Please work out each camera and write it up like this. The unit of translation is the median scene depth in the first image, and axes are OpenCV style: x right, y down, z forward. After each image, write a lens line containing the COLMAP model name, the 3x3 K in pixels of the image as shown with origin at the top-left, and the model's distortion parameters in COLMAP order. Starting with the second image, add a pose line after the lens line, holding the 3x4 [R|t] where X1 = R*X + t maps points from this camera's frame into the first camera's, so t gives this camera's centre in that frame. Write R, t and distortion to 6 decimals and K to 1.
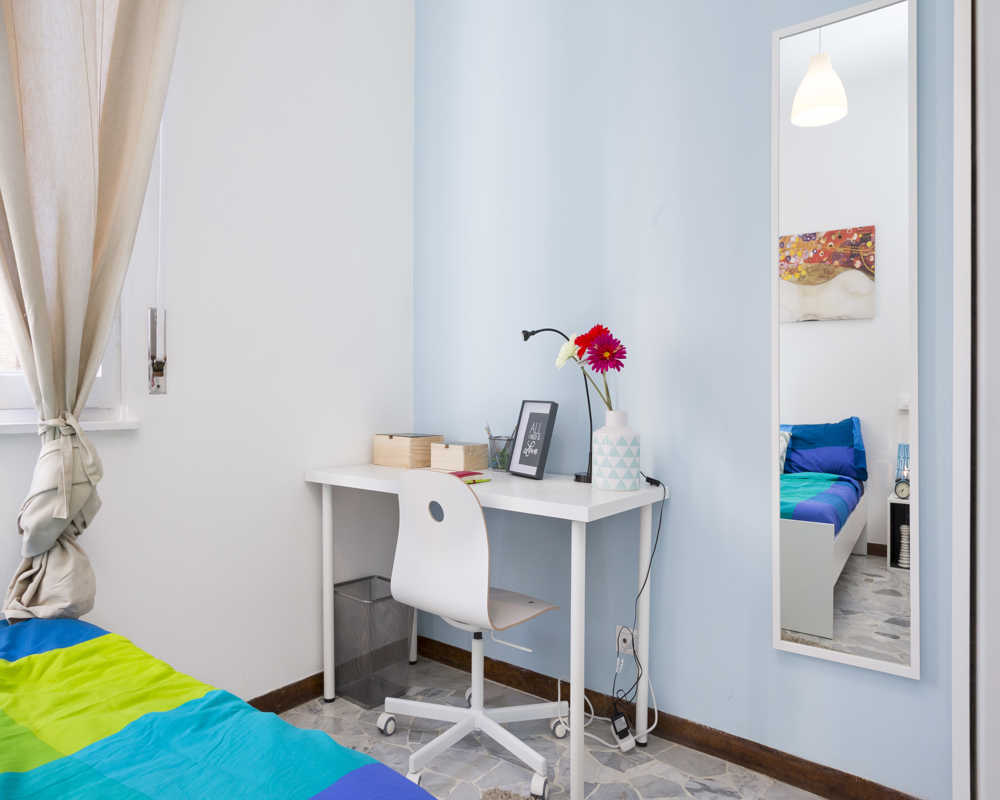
lens RADIAL K [[669.5, 0, 522.5], [0, 669.5, 406.0], [0, 0, 1]] dist [-0.030105, 0.052118]
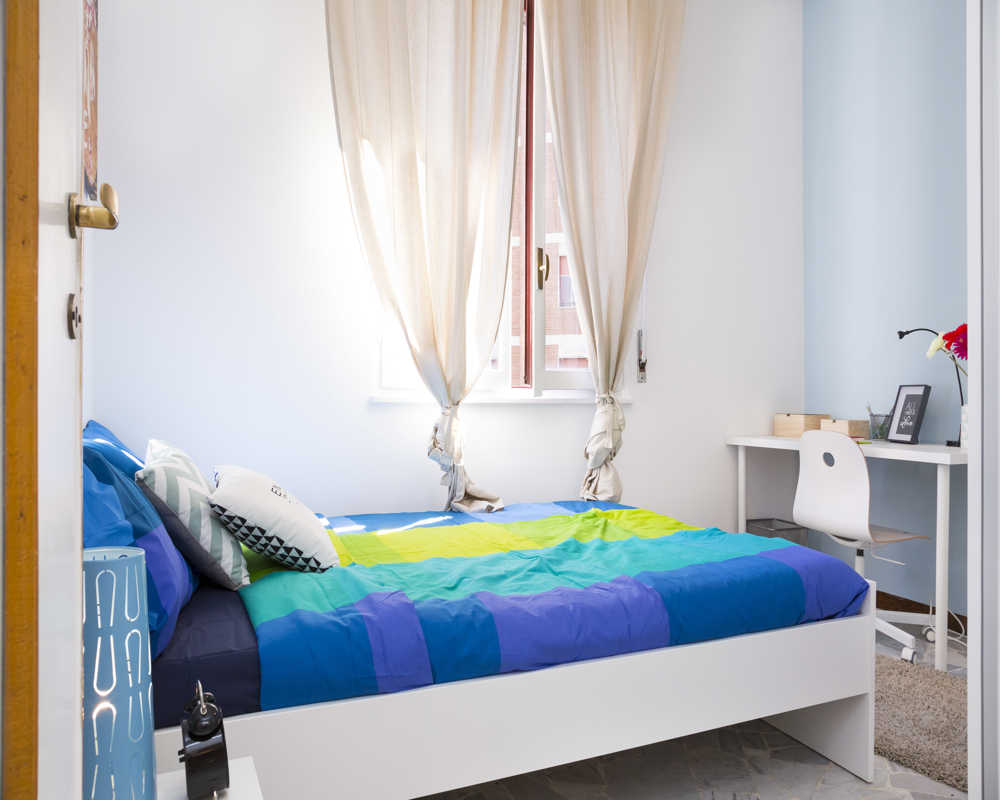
lens RADIAL K [[669.5, 0, 522.5], [0, 669.5, 406.0], [0, 0, 1]] dist [-0.030105, 0.052118]
pose [[0.861235, 0.001198, -0.508205, 0.030917], [-0.003959, 0.999983, -0.004353, 0.045872], [0.508191, 0.005761, 0.861225, -0.530878]]
